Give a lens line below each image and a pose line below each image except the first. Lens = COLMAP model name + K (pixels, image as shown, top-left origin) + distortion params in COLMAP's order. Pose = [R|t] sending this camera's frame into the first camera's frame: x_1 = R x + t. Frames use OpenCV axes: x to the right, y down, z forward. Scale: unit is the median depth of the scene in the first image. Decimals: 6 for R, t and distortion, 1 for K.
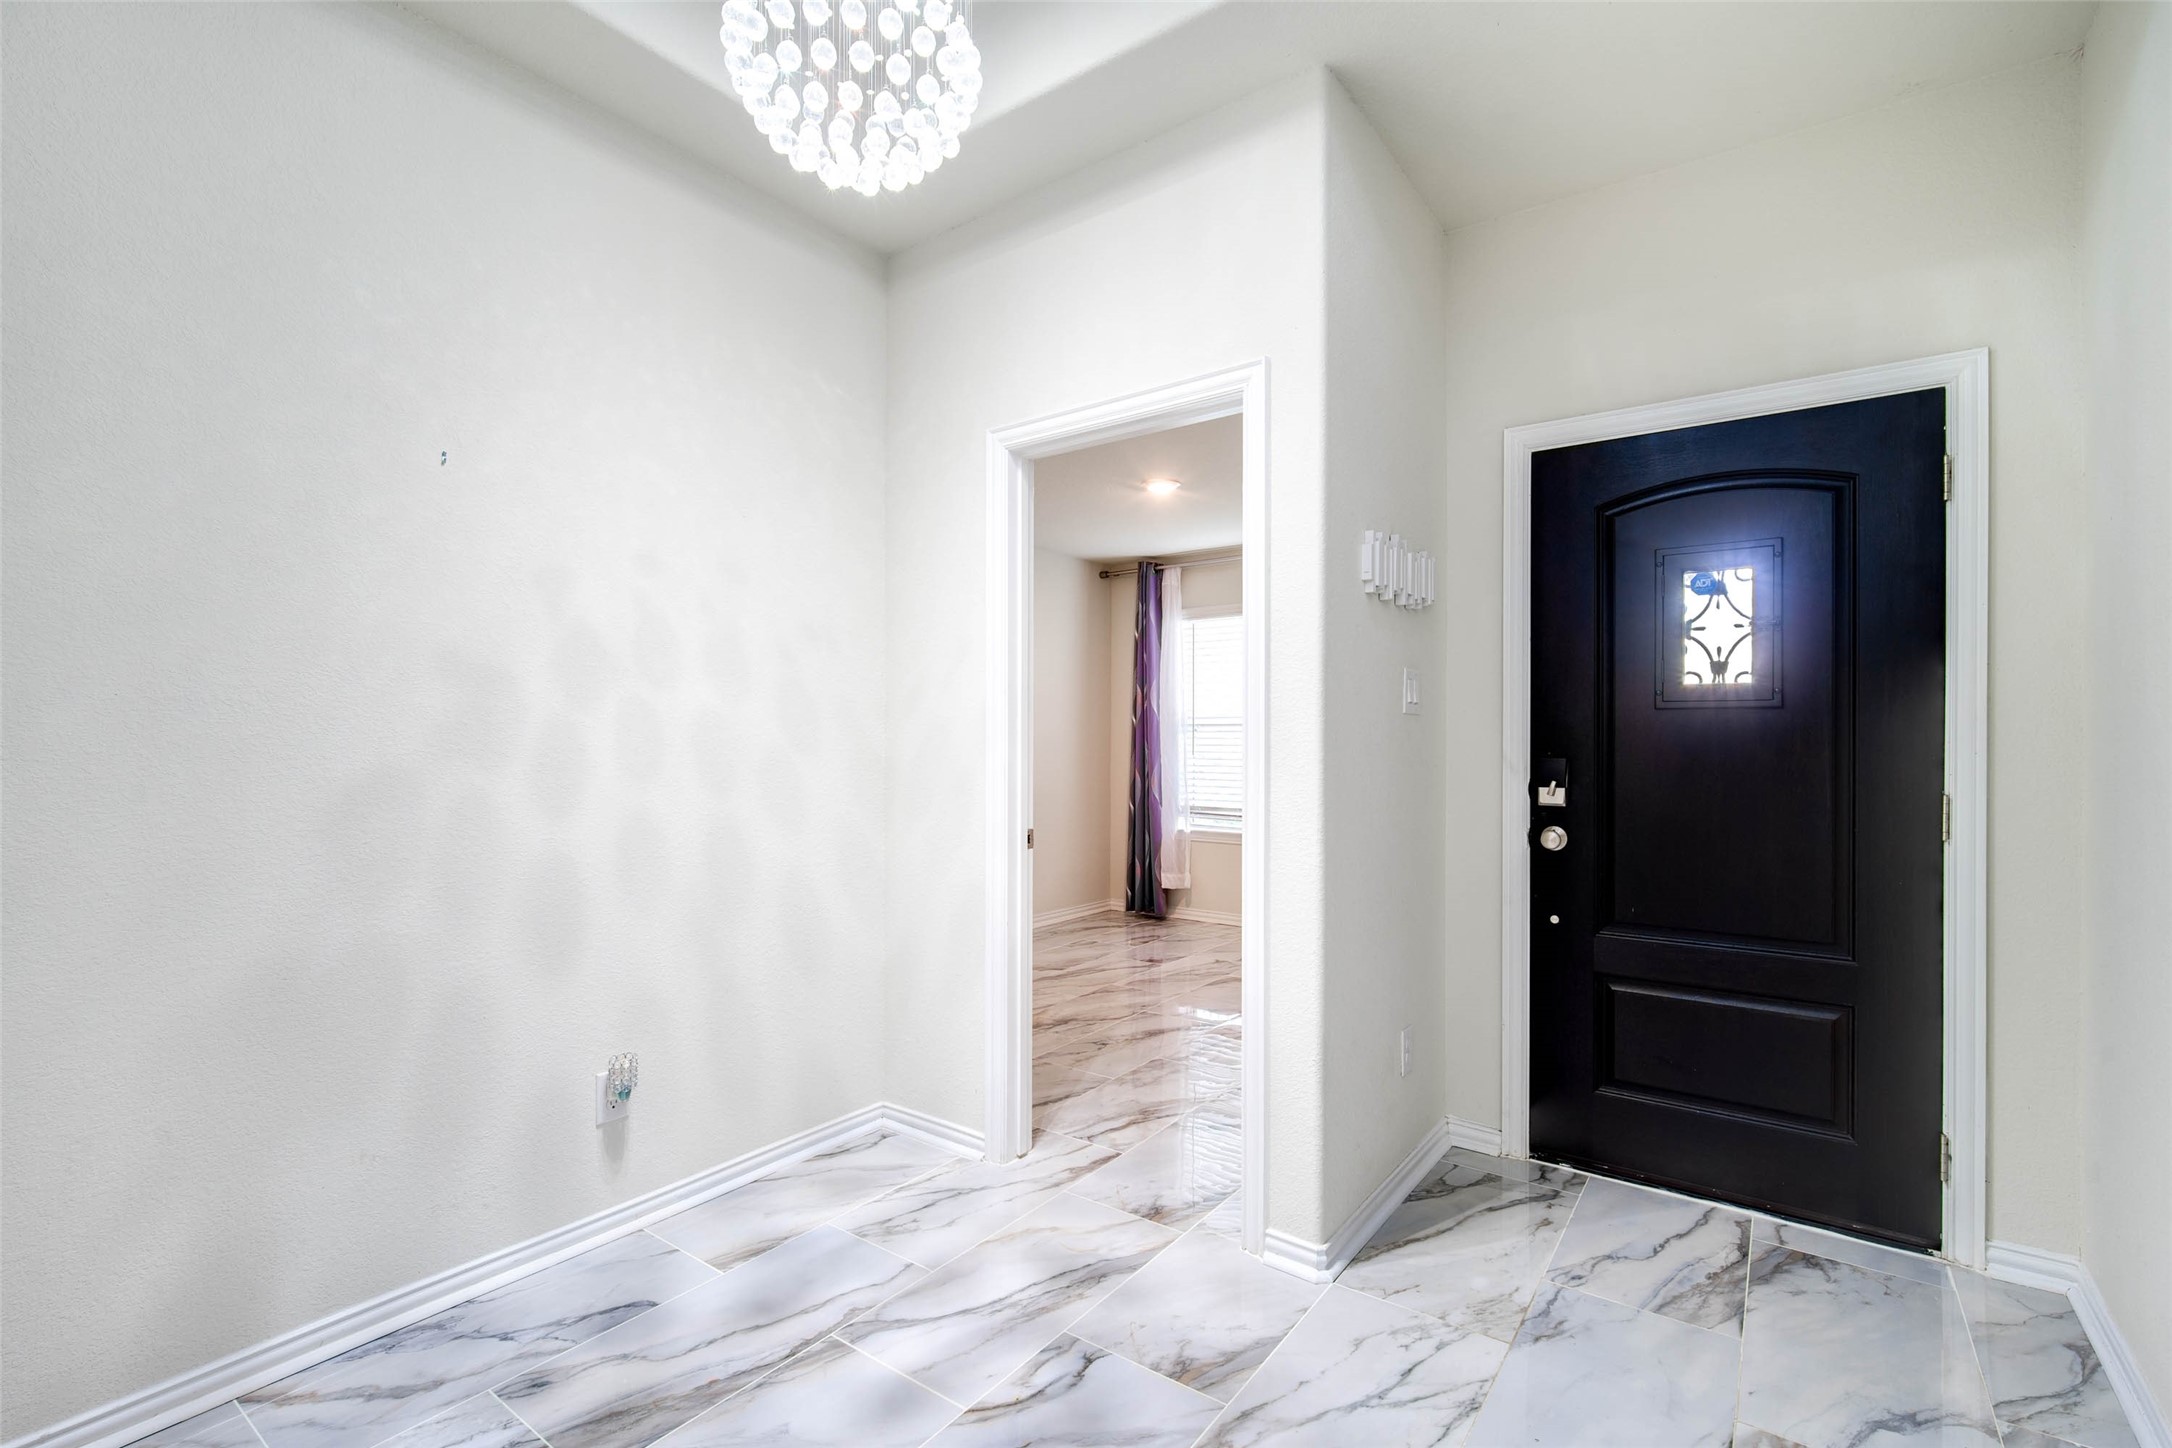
lens RADIAL K [[949.1, 0, 1087.2], [0, 949.1, 719.3], [0, 0, 1]] dist [0.002516, -0.000091]
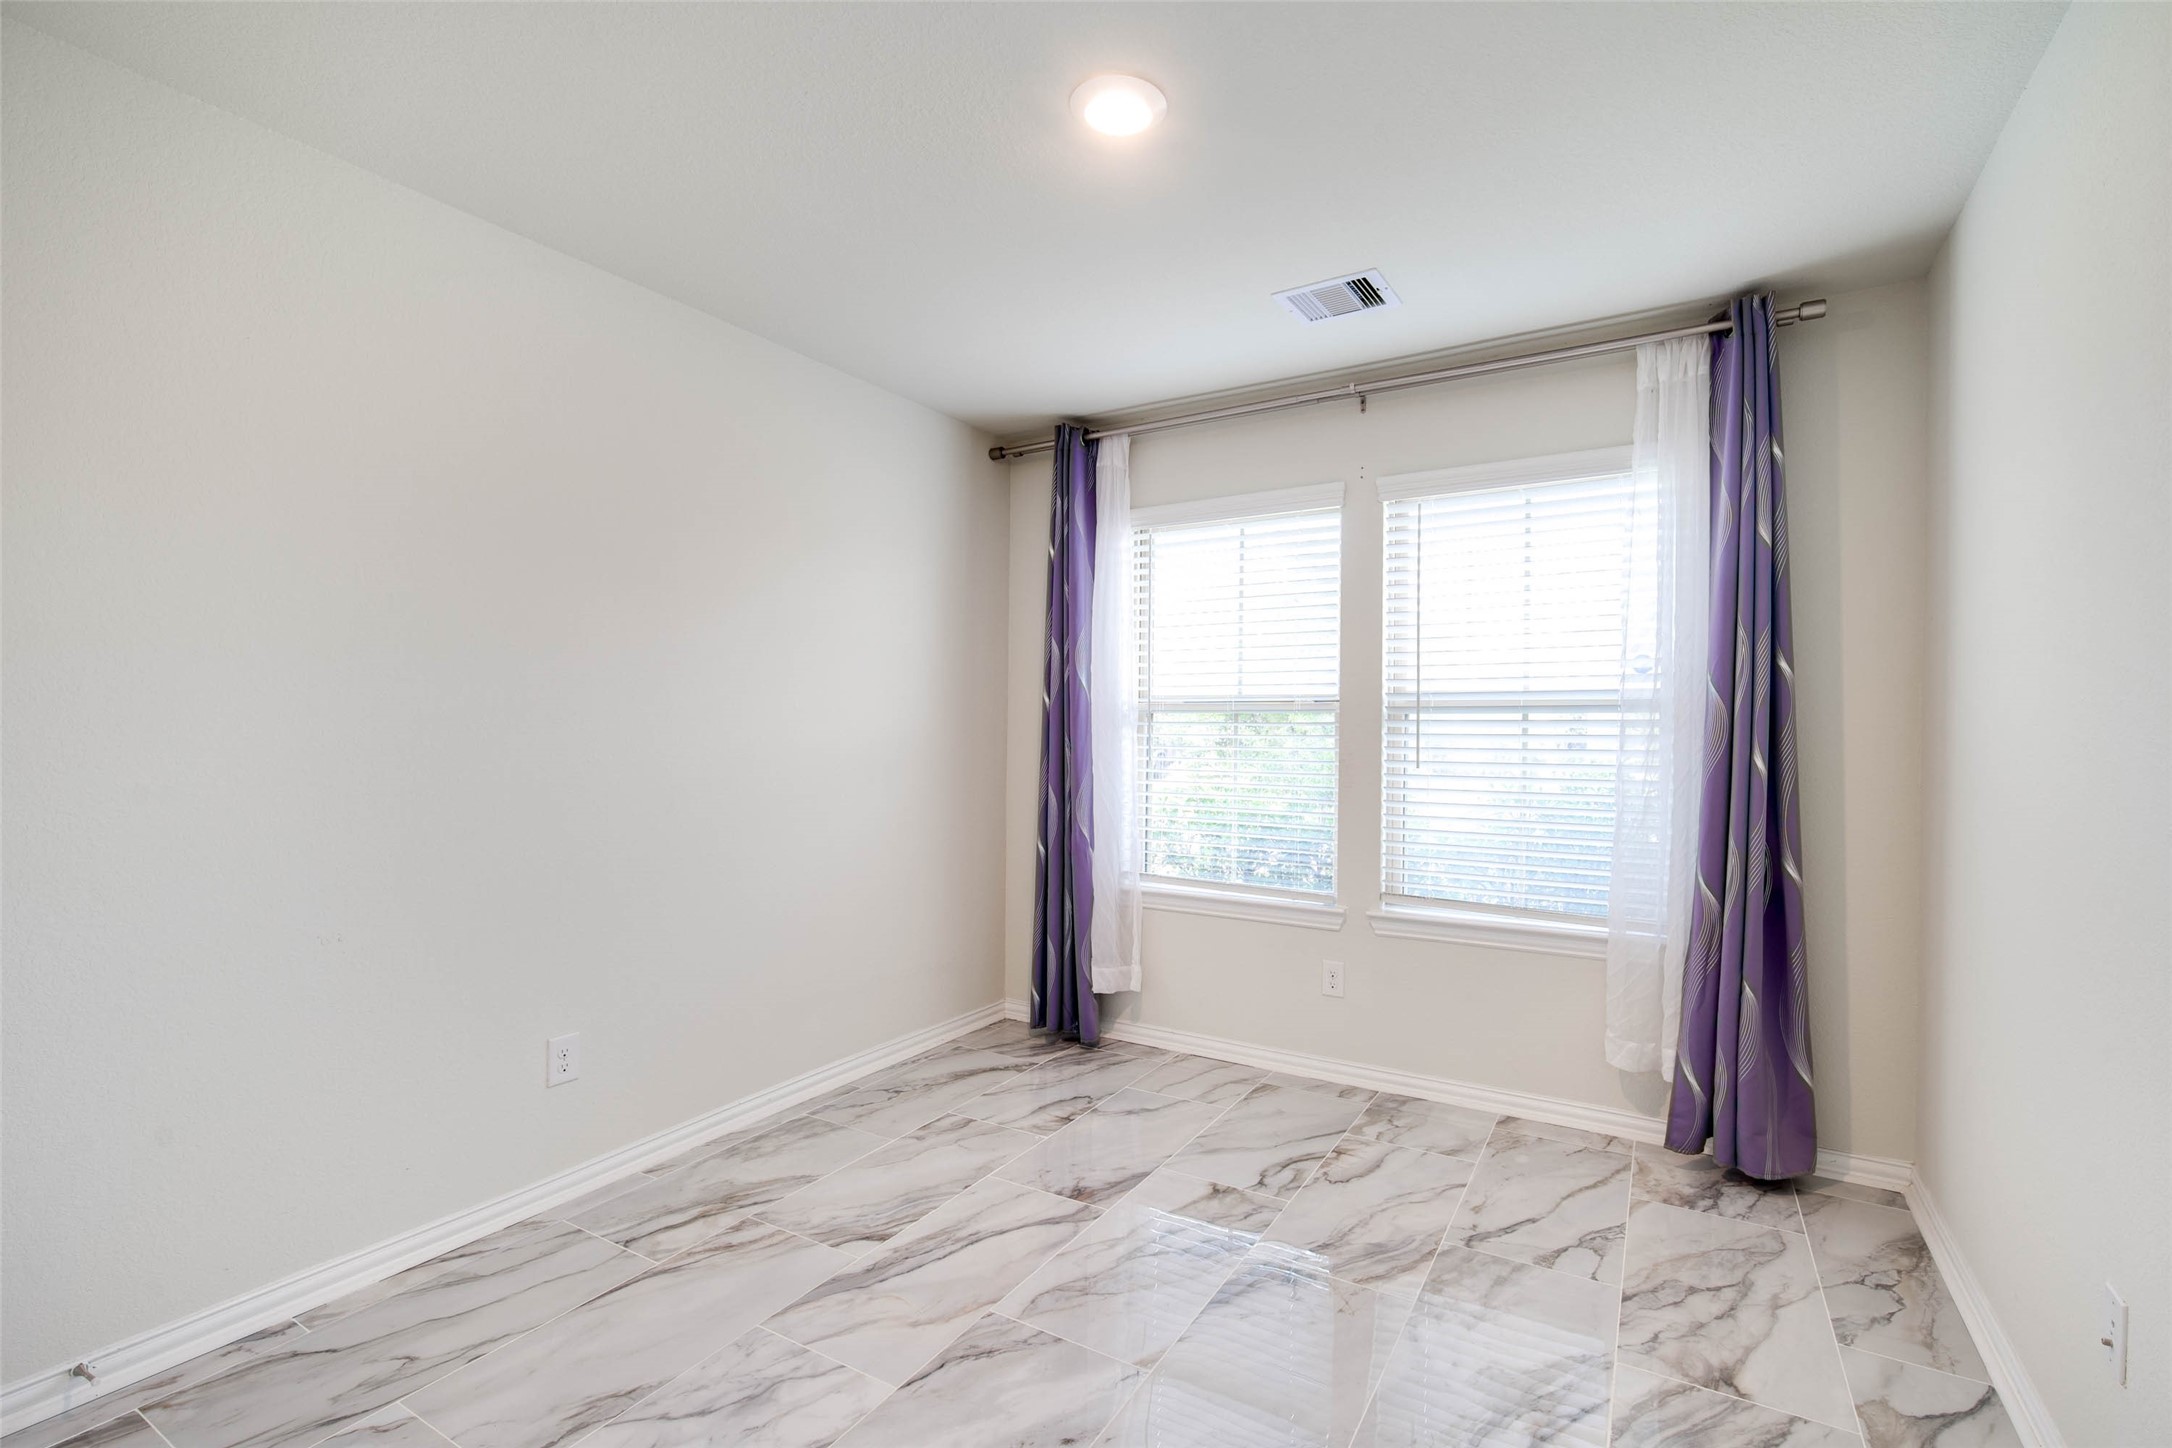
lens RADIAL K [[949.1, 0, 1089.7], [0, 949.1, 724.1], [0, 0, 1]] dist [0.002516, -0.000091]
pose [[0.995375, 0.006363, 0.095850, 0.020365], [-0.007284, 0.999931, 0.009265, 0.010043], [-0.095784, -0.009920, 0.995353, 0.425186]]
